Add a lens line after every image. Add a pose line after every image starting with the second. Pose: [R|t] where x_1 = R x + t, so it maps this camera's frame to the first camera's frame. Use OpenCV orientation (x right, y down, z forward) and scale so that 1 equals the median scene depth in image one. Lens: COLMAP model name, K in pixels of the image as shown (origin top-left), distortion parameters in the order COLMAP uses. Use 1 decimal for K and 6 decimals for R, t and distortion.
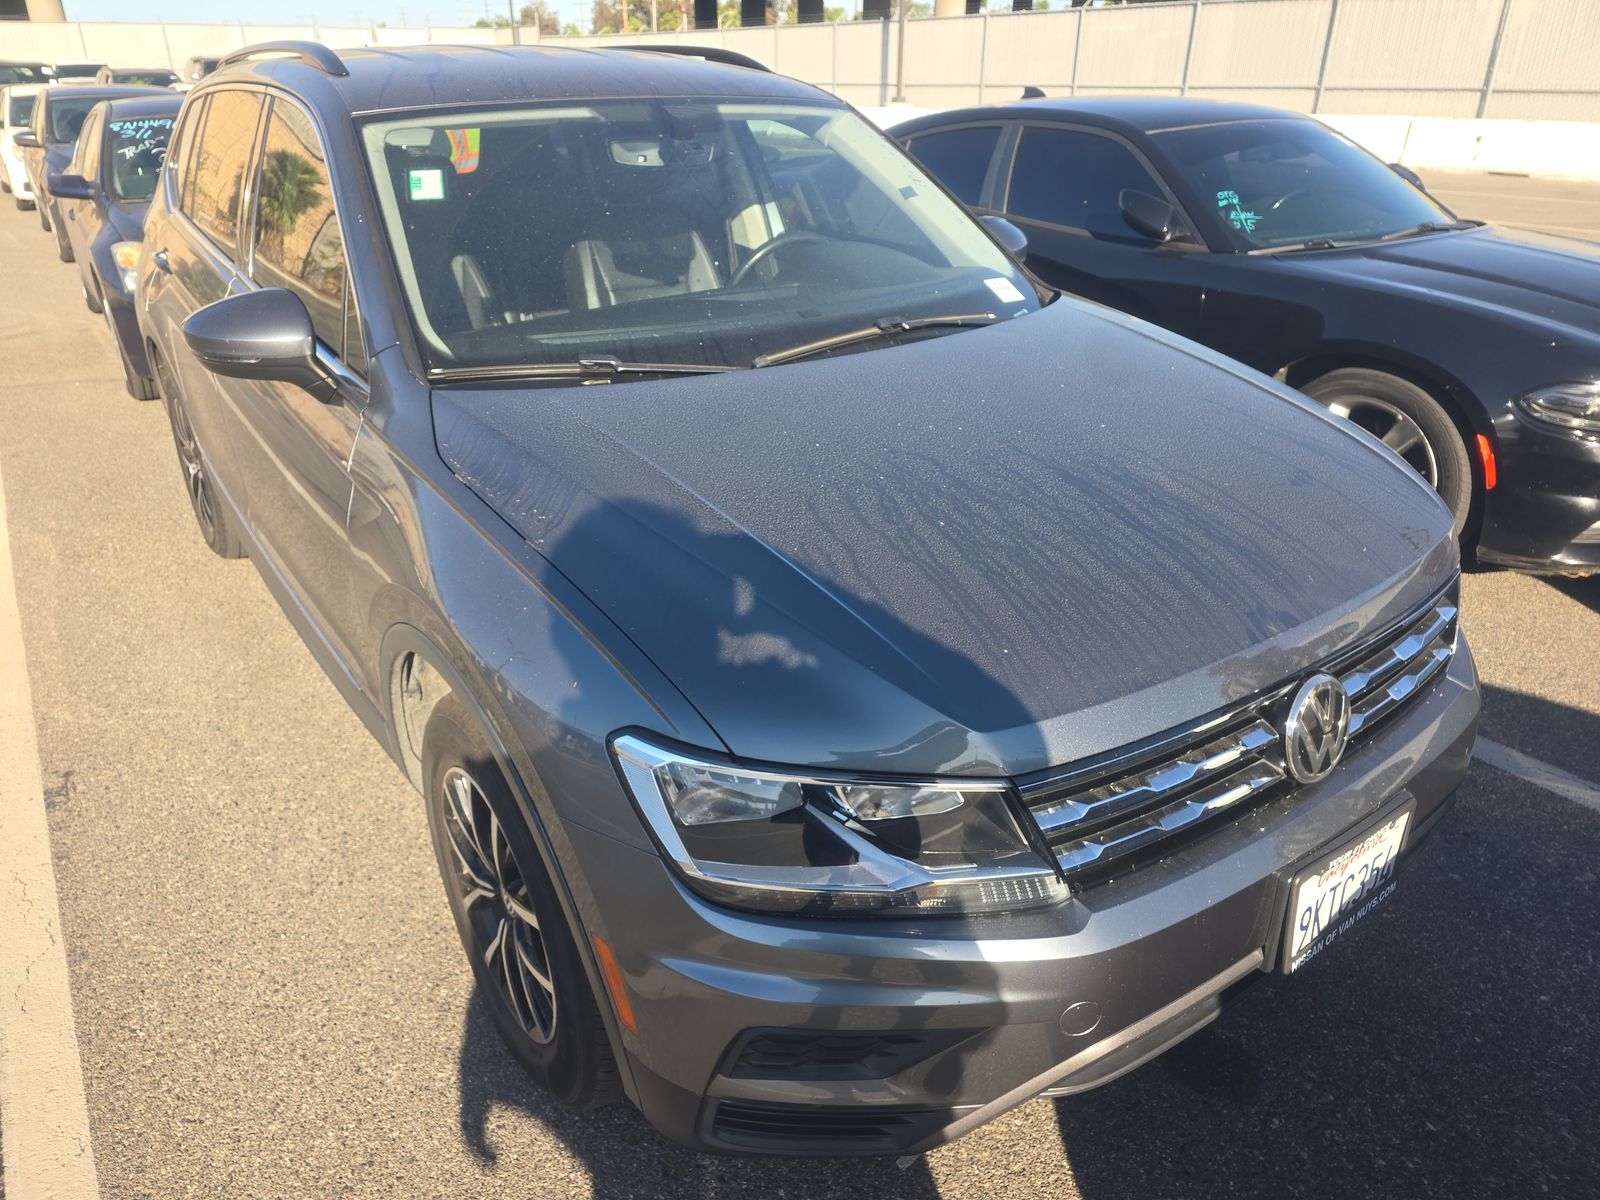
lens RADIAL K [[1074.3, 0, 802.0], [0, 1074.3, 609.1], [0, 0, 1]] dist [0.059796, -0.059269]
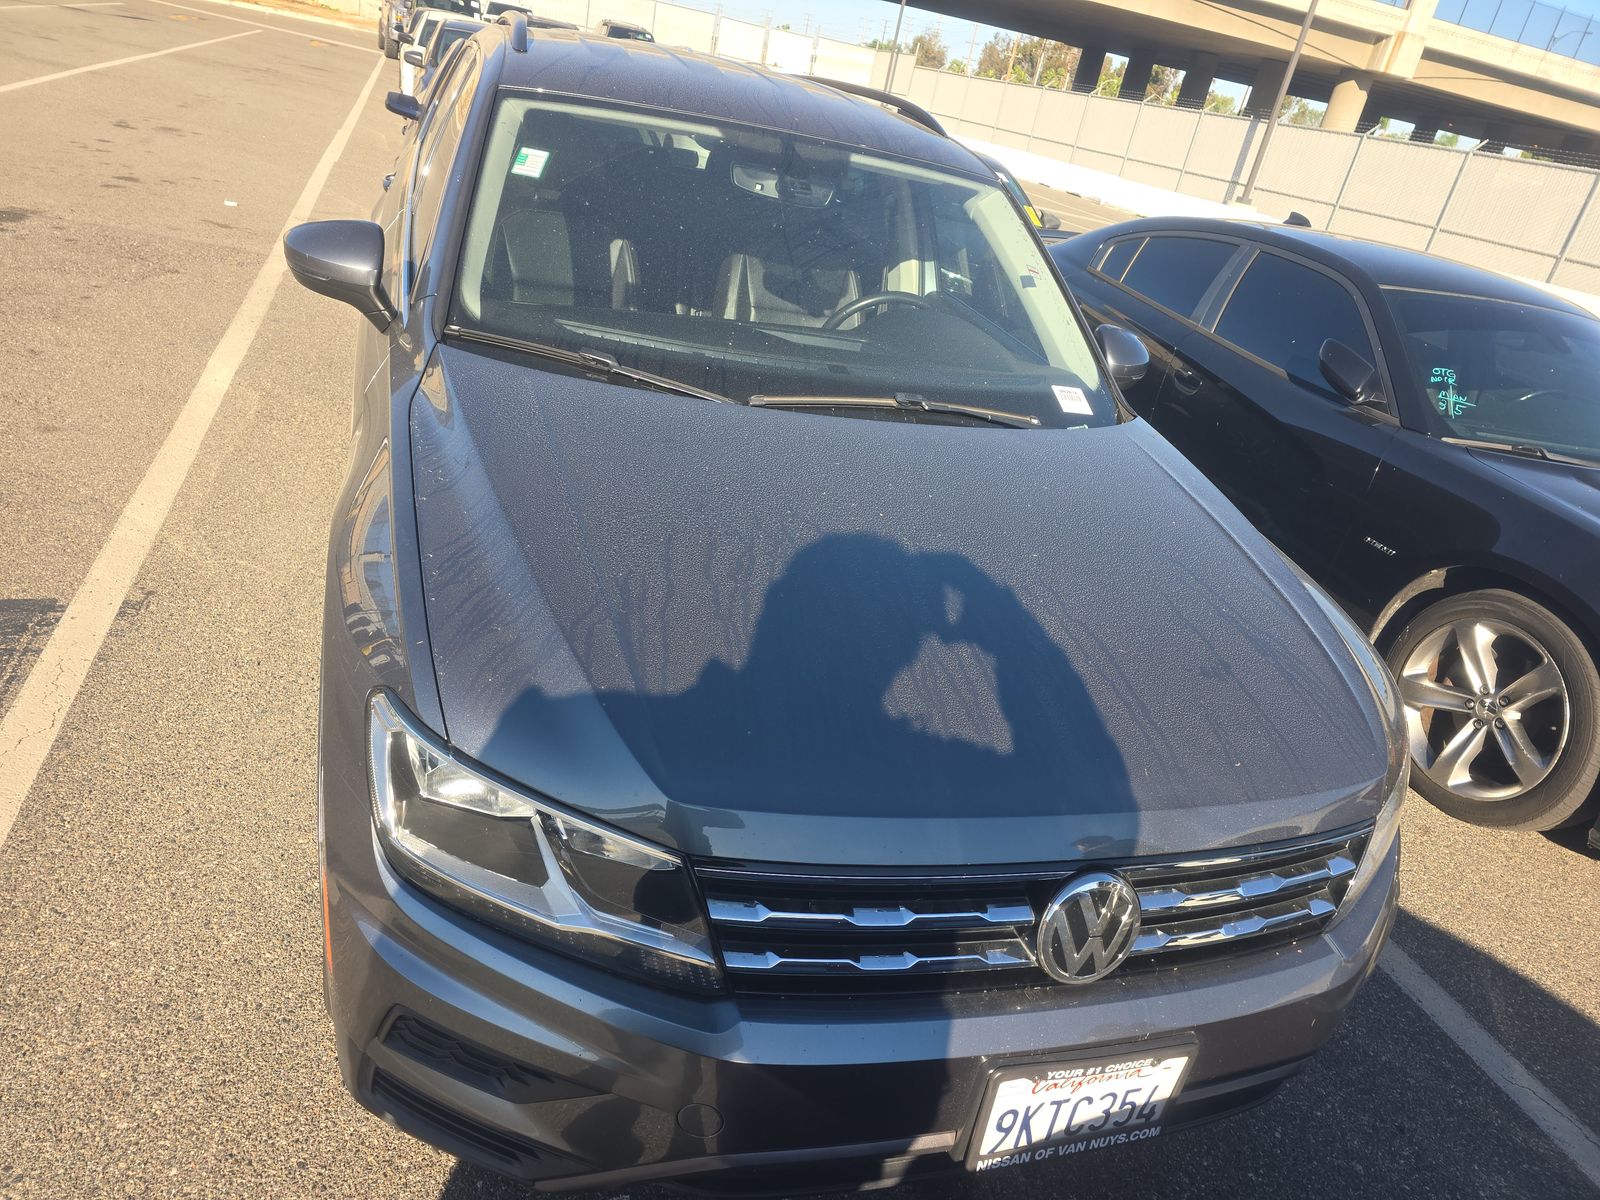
lens RADIAL K [[1074.3, 0, 802.0], [0, 1074.3, 609.1], [0, 0, 1]] dist [0.059796, -0.059269]
pose [[0.933065, 0.299435, -0.199322, 0.214263], [-0.305485, 0.952197, 0.000418, -0.045589], [0.189919, 0.060500, 0.979934, 0.023136]]
